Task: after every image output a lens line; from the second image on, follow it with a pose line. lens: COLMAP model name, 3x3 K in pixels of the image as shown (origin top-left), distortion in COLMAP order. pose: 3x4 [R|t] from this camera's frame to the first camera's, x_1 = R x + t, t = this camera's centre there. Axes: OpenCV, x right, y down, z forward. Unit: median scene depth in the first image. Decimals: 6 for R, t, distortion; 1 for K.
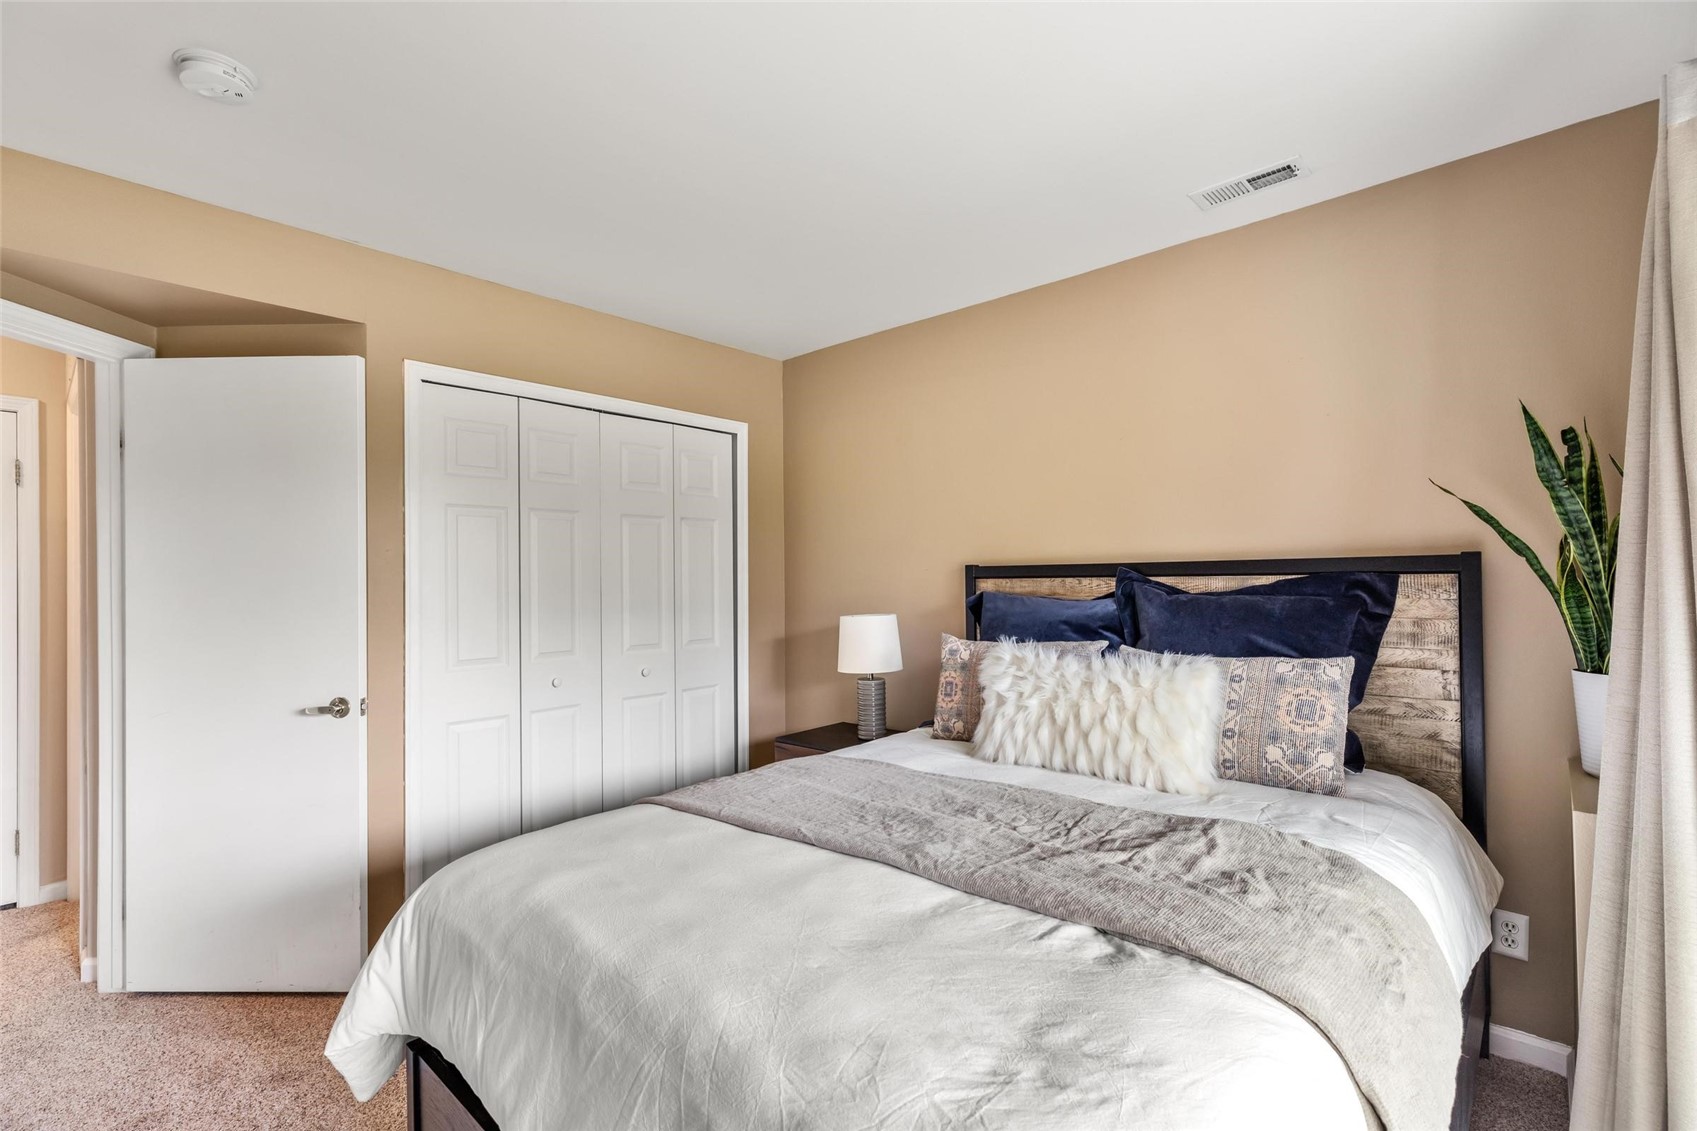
lens RADIAL K [[784.4, 0, 839.1], [0, 784.4, 569.8], [0, 0, 1]] dist [0.000705, 0.000323]
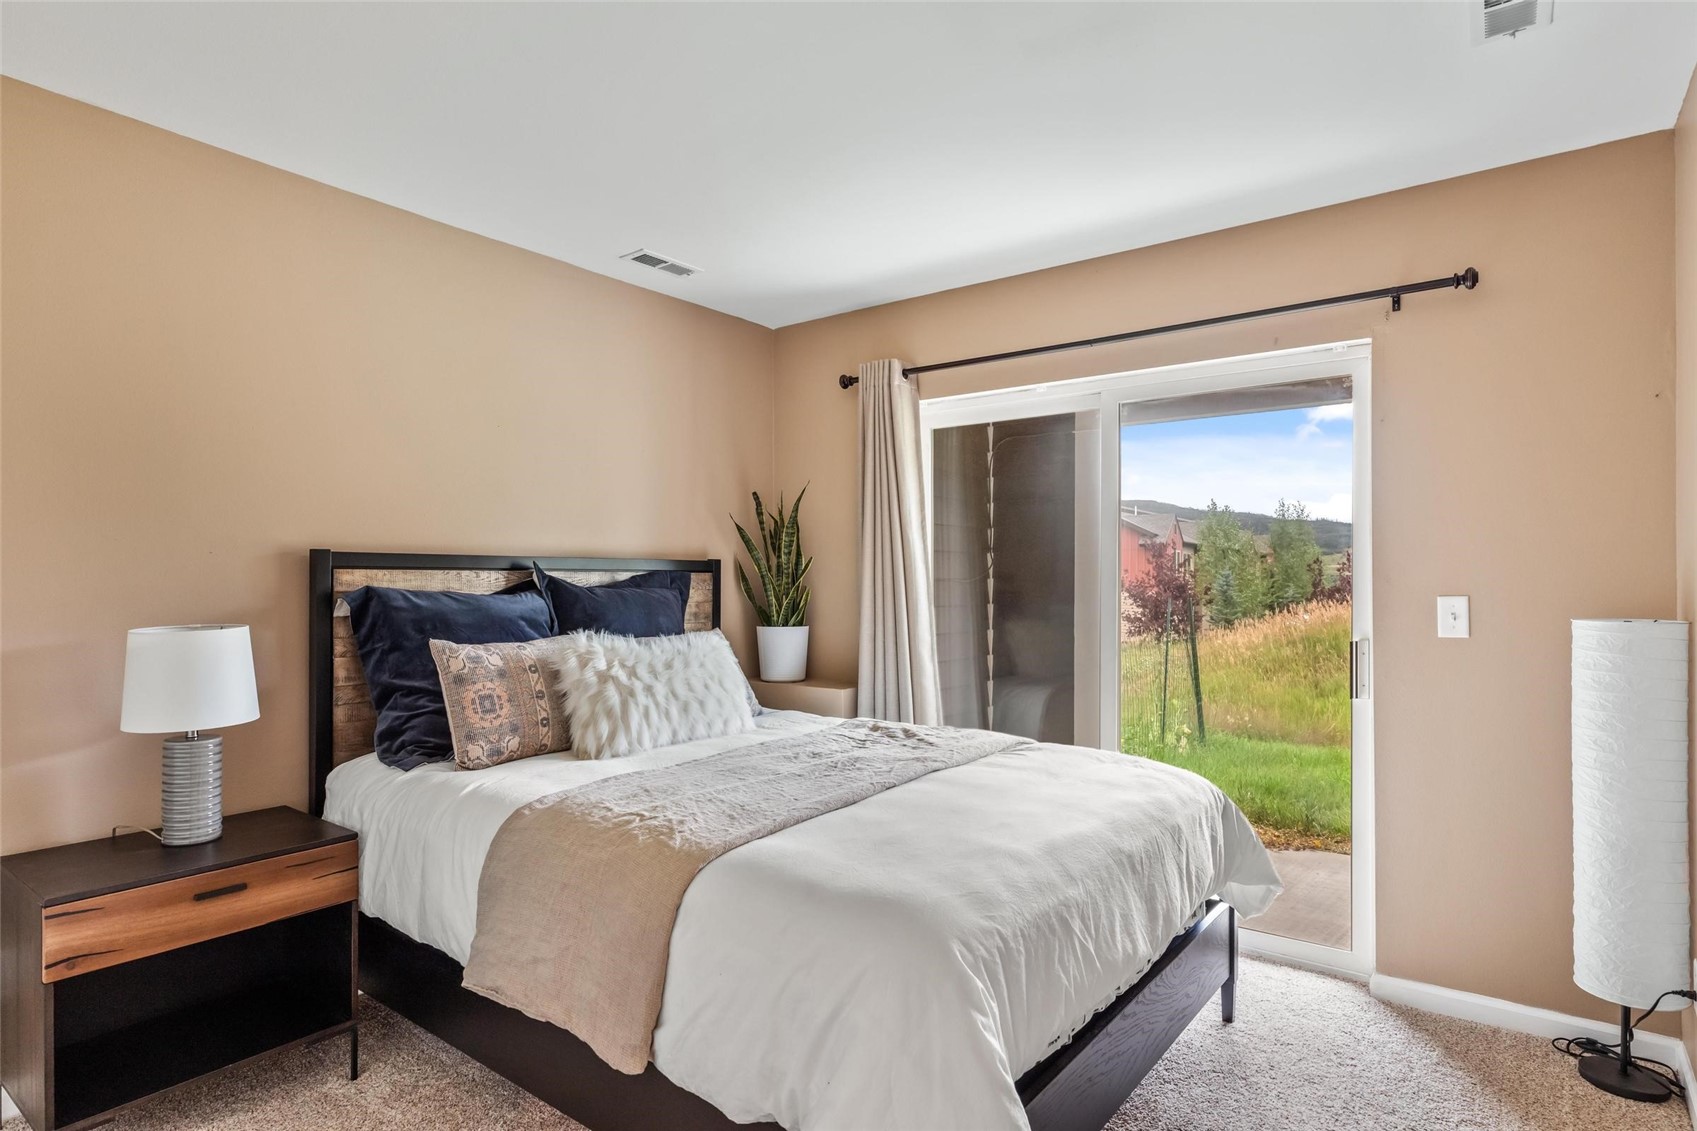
lens RADIAL K [[965.2, 0, 848.5], [0, 965.2, 565.5], [0, 0, 1]] dist [0.003114, 0.000023]
pose [[-0.123218, 0.030031, 0.991925, -0.896824], [-0.005277, 0.999508, -0.030916, 0.038498], [-0.992366, -0.009044, -0.122999, 0.755442]]
